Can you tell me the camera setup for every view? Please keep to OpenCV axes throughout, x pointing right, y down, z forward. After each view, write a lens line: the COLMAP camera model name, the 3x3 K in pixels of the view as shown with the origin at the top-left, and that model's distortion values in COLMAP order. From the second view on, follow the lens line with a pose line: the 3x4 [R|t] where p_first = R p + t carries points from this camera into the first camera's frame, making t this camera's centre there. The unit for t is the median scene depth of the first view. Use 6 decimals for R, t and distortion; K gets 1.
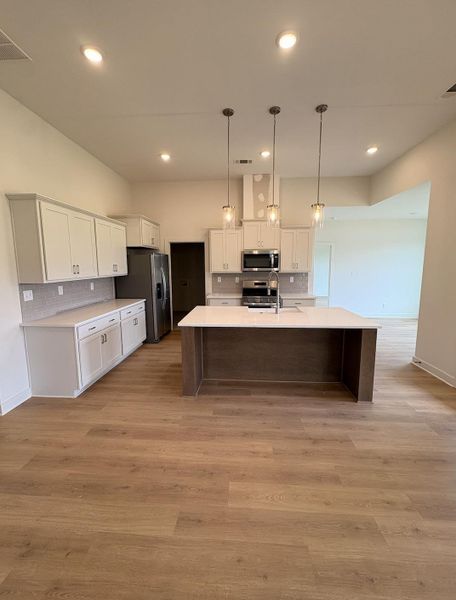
lens RADIAL K [[244.9, 0, 227.5], [0, 244.9, 297.1], [0, 0, 1]] dist [-0.001605, -0.000086]
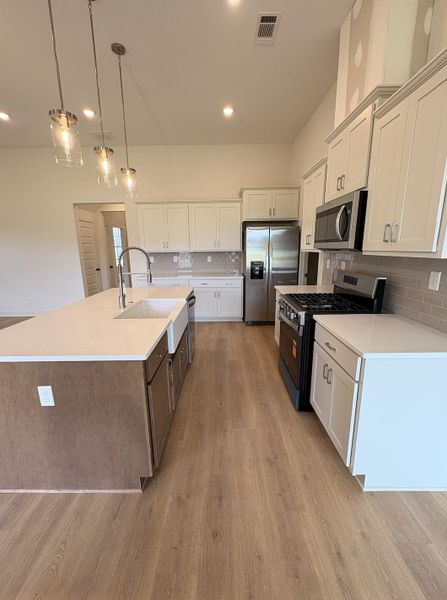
lens RADIAL K [[246.4, 0, 222.4], [0, 246.4, 299.2], [0, 0, 1]] dist [-0.000638, -0.000244]
pose [[0.063923, 0.213333, -0.974886, 0.974473], [-0.119784, 0.971462, 0.204730, -0.146825], [0.990740, 0.103689, 0.087653, 1.300119]]
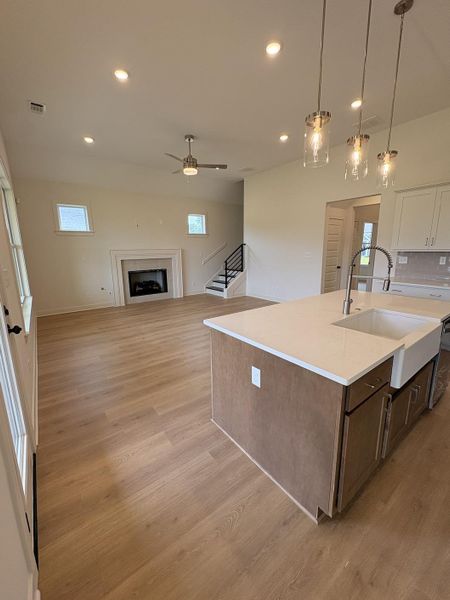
lens RADIAL K [[246.4, 0, 223.4], [0, 246.4, 296.7], [0, 0, 1]] dist [-0.000638, -0.000244]
pose [[-0.763519, 0.147991, -0.628600, 0.893676], [-0.064457, 0.951063, 0.302200, -0.159825], [0.642561, 0.271253, -0.716615, 1.326182]]
